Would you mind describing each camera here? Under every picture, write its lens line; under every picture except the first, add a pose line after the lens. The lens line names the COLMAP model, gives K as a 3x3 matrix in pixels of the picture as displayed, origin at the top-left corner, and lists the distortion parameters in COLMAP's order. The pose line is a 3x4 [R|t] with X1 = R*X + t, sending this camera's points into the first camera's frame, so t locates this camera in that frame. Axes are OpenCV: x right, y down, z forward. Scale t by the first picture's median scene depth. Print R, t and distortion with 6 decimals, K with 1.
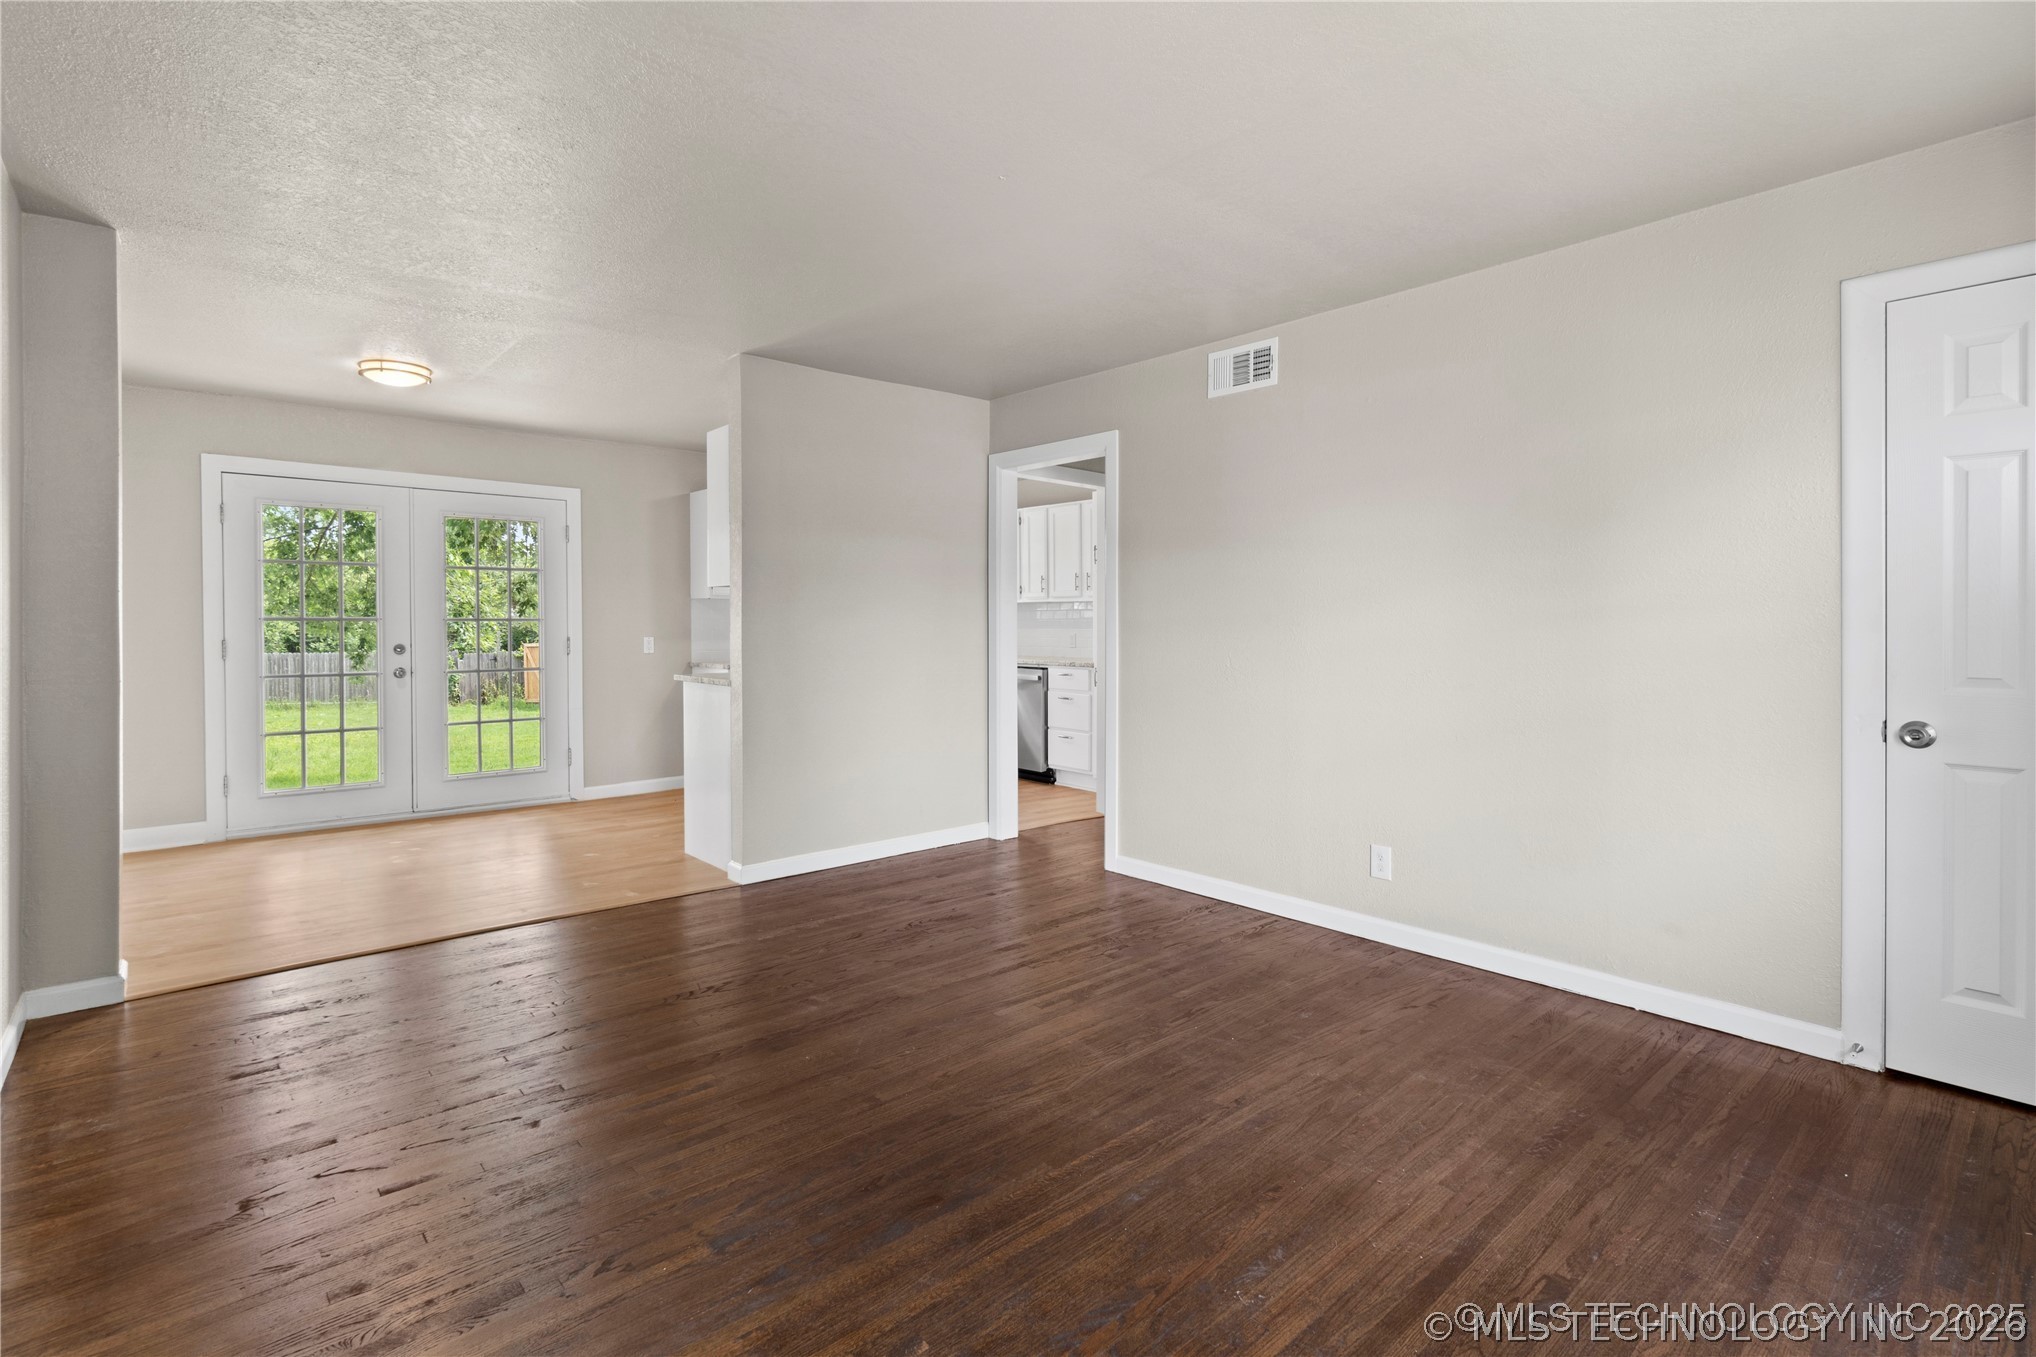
lens RADIAL K [[967.6, 0, 1007.7], [0, 967.6, 635.2], [0, 0, 1]] dist [-0.002518, -0.000240]
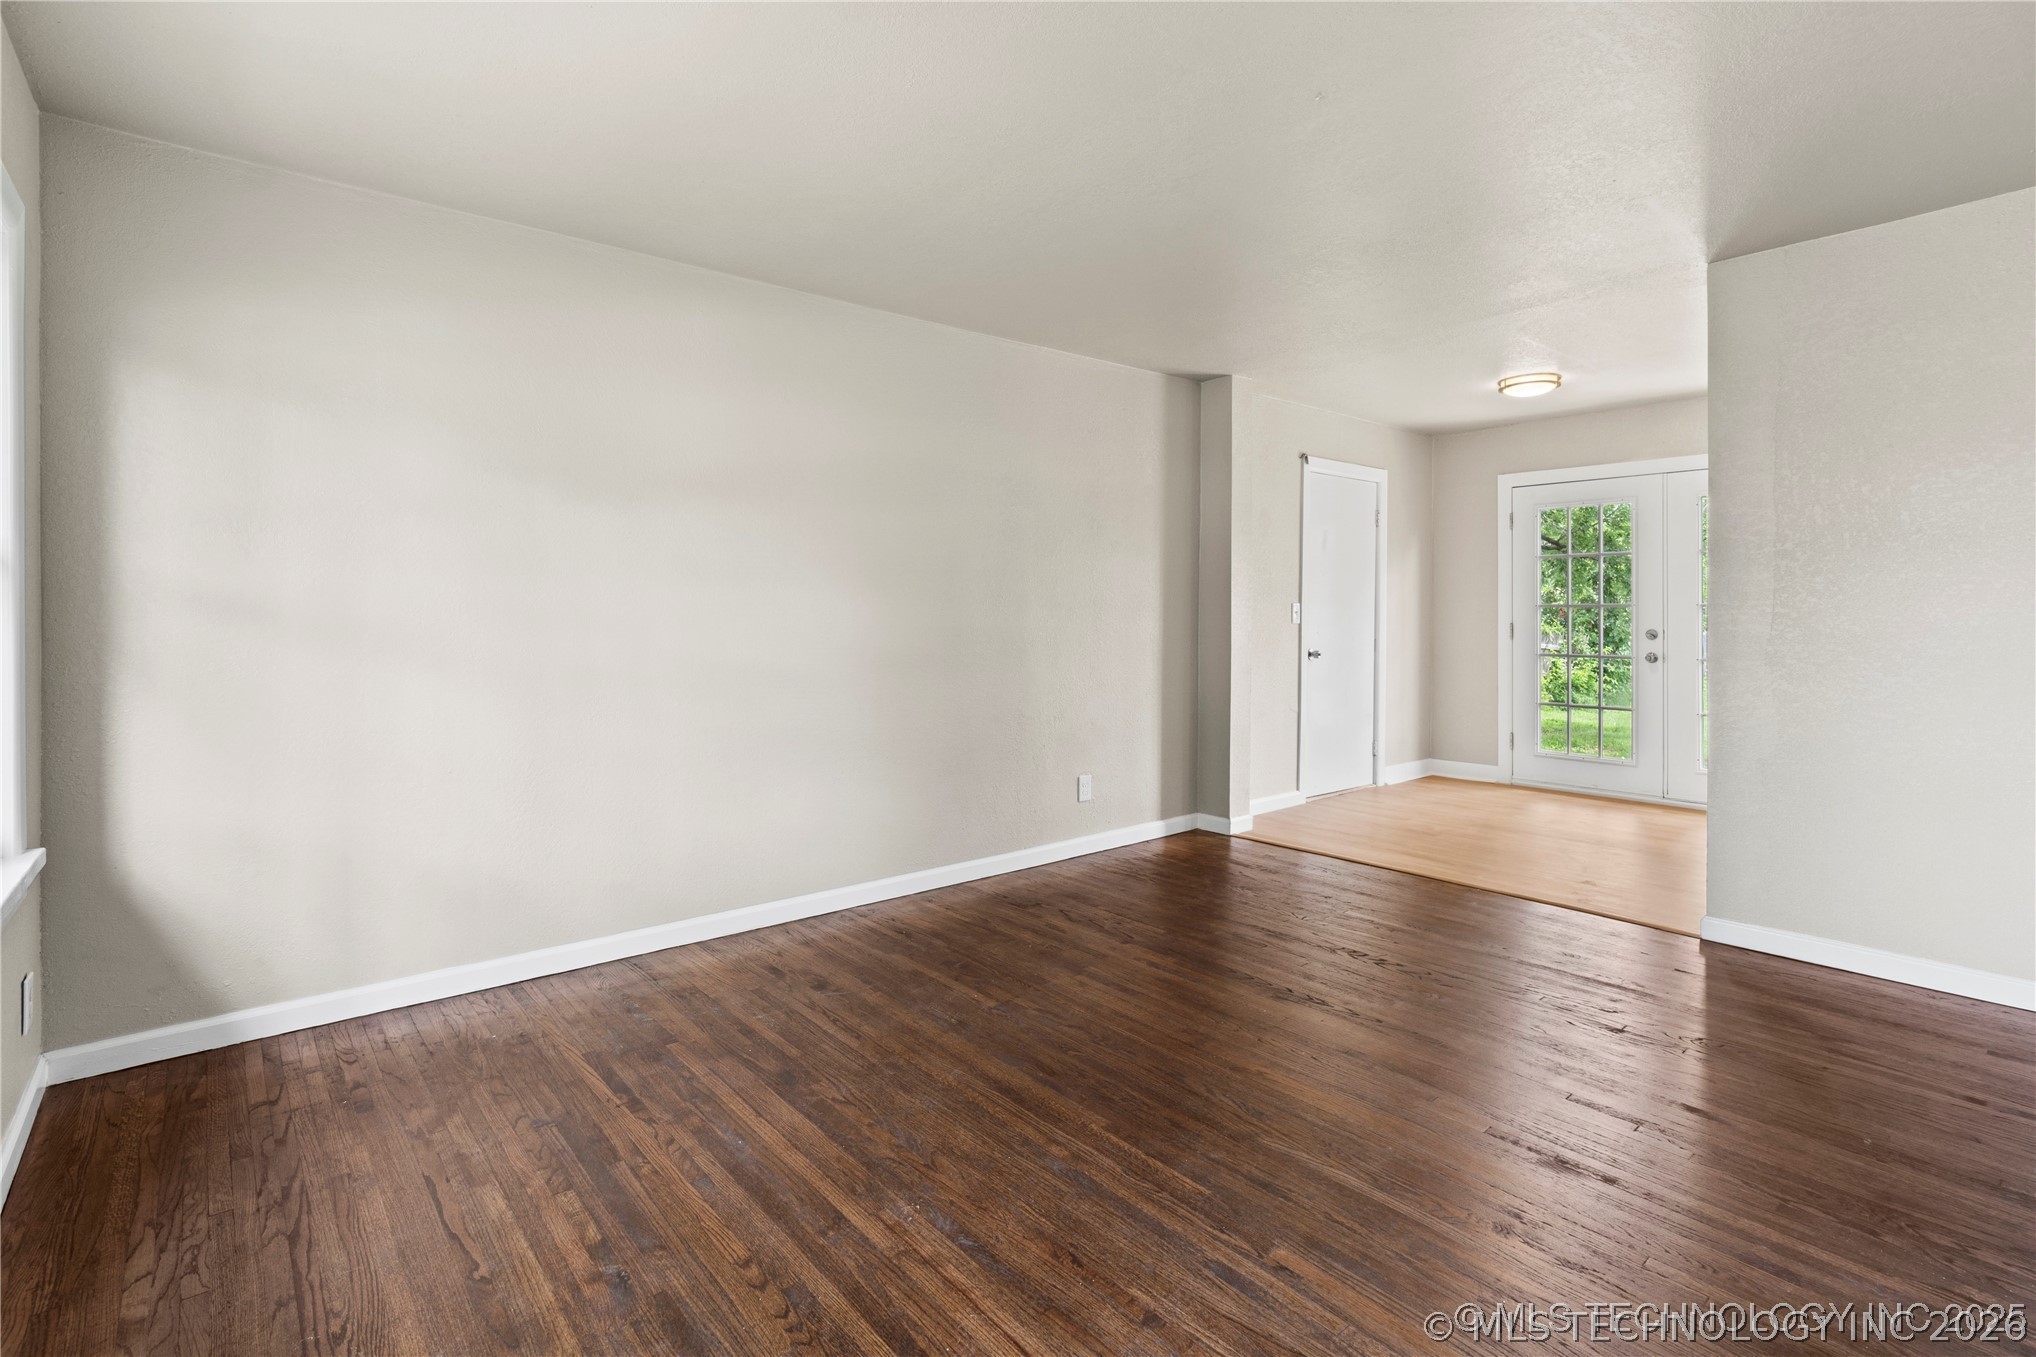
lens RADIAL K [[967.6, 0, 1007.7], [0, 967.6, 635.2], [0, 0, 1]] dist [-0.002518, -0.000240]
pose [[-0.033200, 0.027553, -0.999069, 0.691998], [-0.011192, 0.999547, 0.027938, -0.010114], [0.999386, 0.012109, -0.032876, 0.584201]]
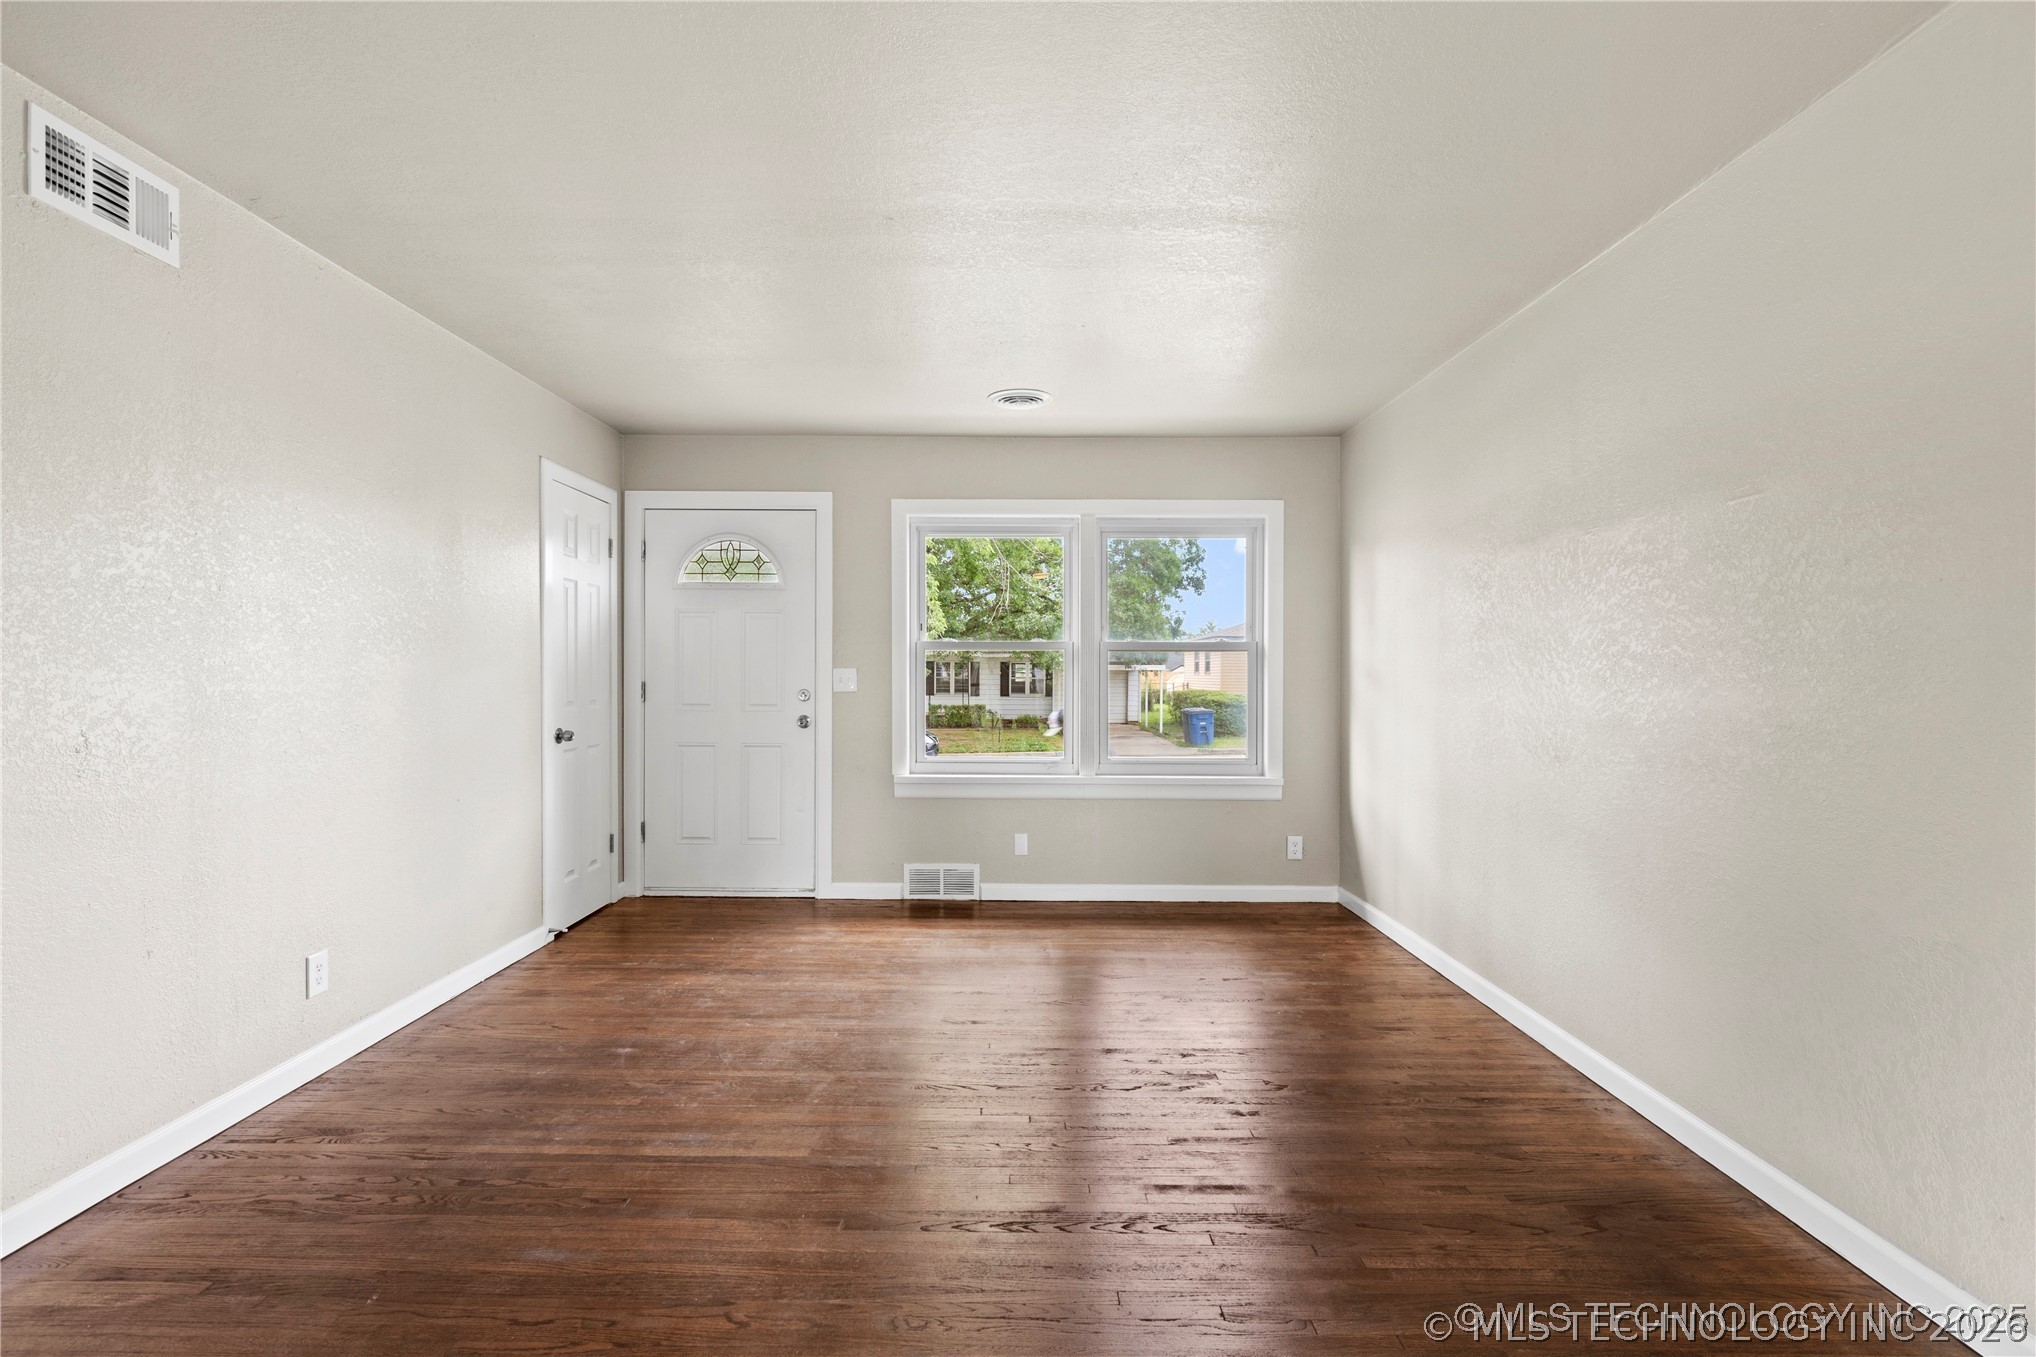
lens RADIAL K [[927.1, 0, 1018.0], [0, 927.1, 678.5], [0, 0, 1]] dist [-0.001567, -0.000161]
pose [[-0.753177, -0.008800, 0.657759, -0.579925], [-0.001678, 0.999933, 0.011457, -0.015499], [-0.657816, 0.007525, -0.753141, 1.288444]]
